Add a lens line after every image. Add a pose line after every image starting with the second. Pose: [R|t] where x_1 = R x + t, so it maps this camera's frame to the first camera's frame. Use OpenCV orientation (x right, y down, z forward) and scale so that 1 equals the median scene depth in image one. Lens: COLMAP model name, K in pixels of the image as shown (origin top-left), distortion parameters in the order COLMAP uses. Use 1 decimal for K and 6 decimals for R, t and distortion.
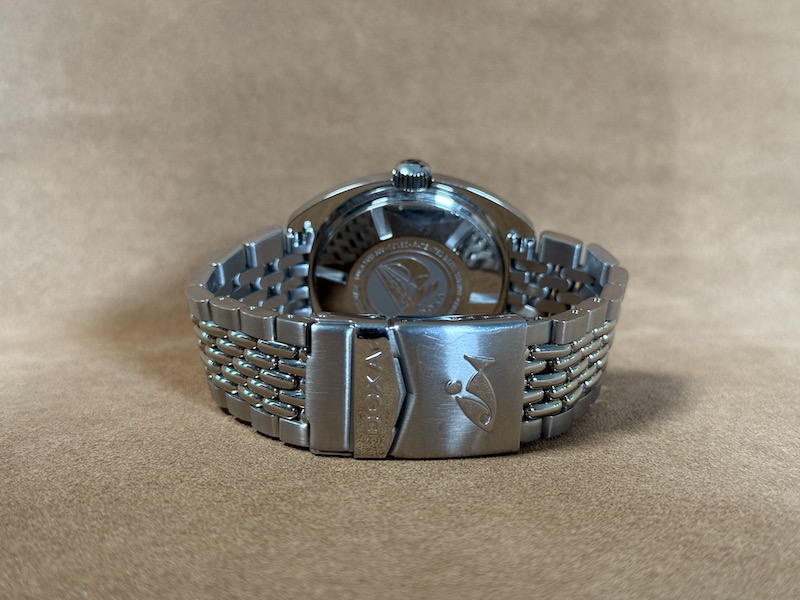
lens RADIAL K [[1235.9, 0, 397.0], [0, 1235.9, 297.2], [0, 0, 1]] dist [0.155281, 0.000000]
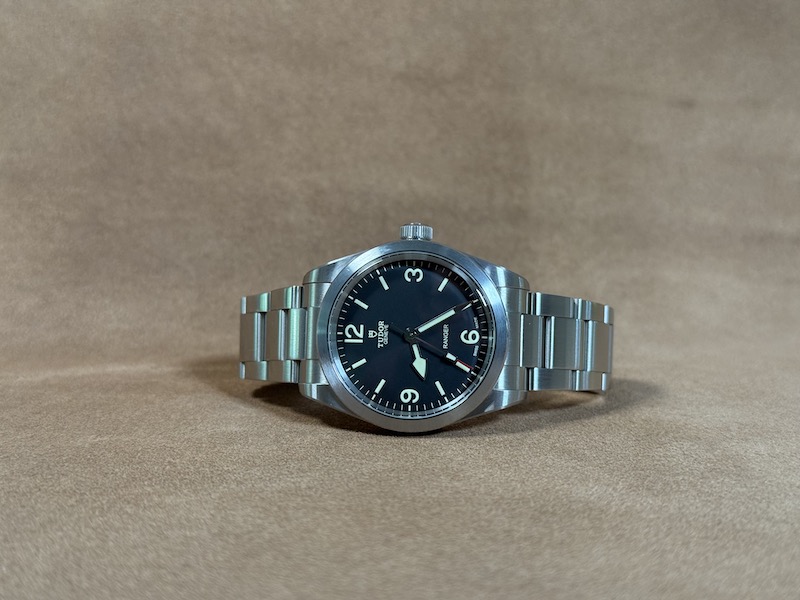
lens RADIAL K [[1235.9, 0, 394.7], [0, 1235.9, 303.8], [0, 0, 1]] dist [0.155281, 0.000000]
pose [[0.998888, -0.011351, 0.045768, 0.054824], [0.012815, 0.999411, -0.031834, 0.013341], [-0.045380, 0.032385, 0.998445, -0.076739]]
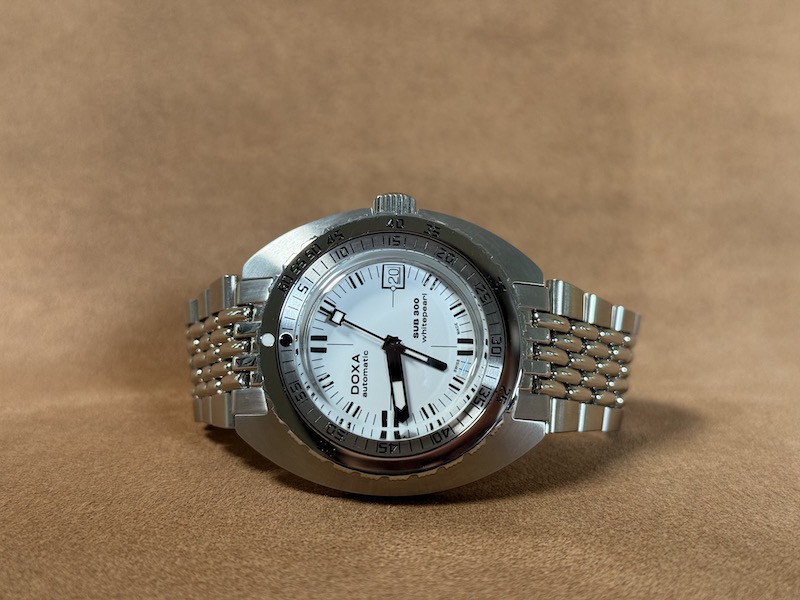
lens RADIAL K [[1235.9, 0, 396.4], [0, 1235.9, 296.7], [0, 0, 1]] dist [0.155281, 0.000000]
pose [[0.999922, -0.004911, 0.011510, 0.043023], [0.005040, 0.999924, -0.011219, -0.021344], [-0.011454, 0.011276, 0.999871, 0.111274]]
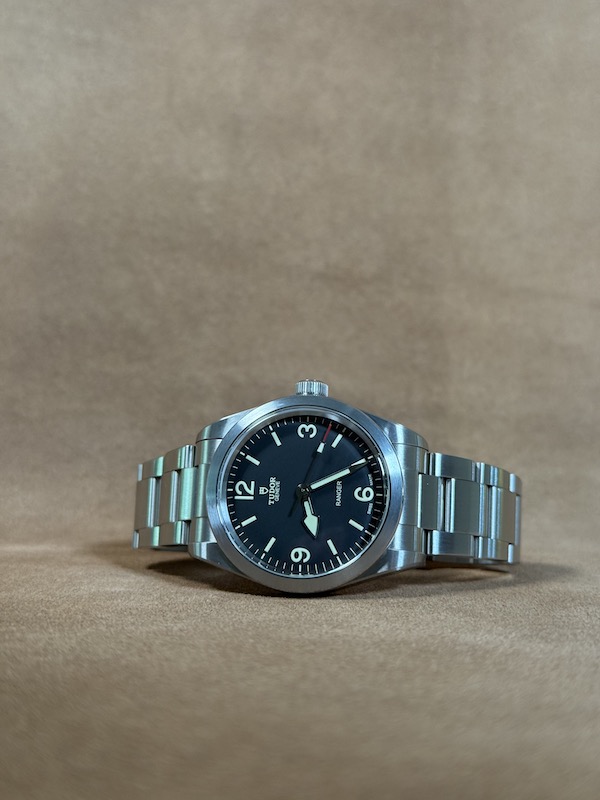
lens RADIAL K [[1235.9, 0, 287.2], [0, 1235.9, 393.5], [0, 0, 1]] dist [0.155281, 0.000000]
pose [[0.999907, 0.004012, -0.013044, 0.099605], [-0.006412, 0.981845, -0.189579, 0.091061], [0.012046, 0.189645, 0.981779, -0.049790]]
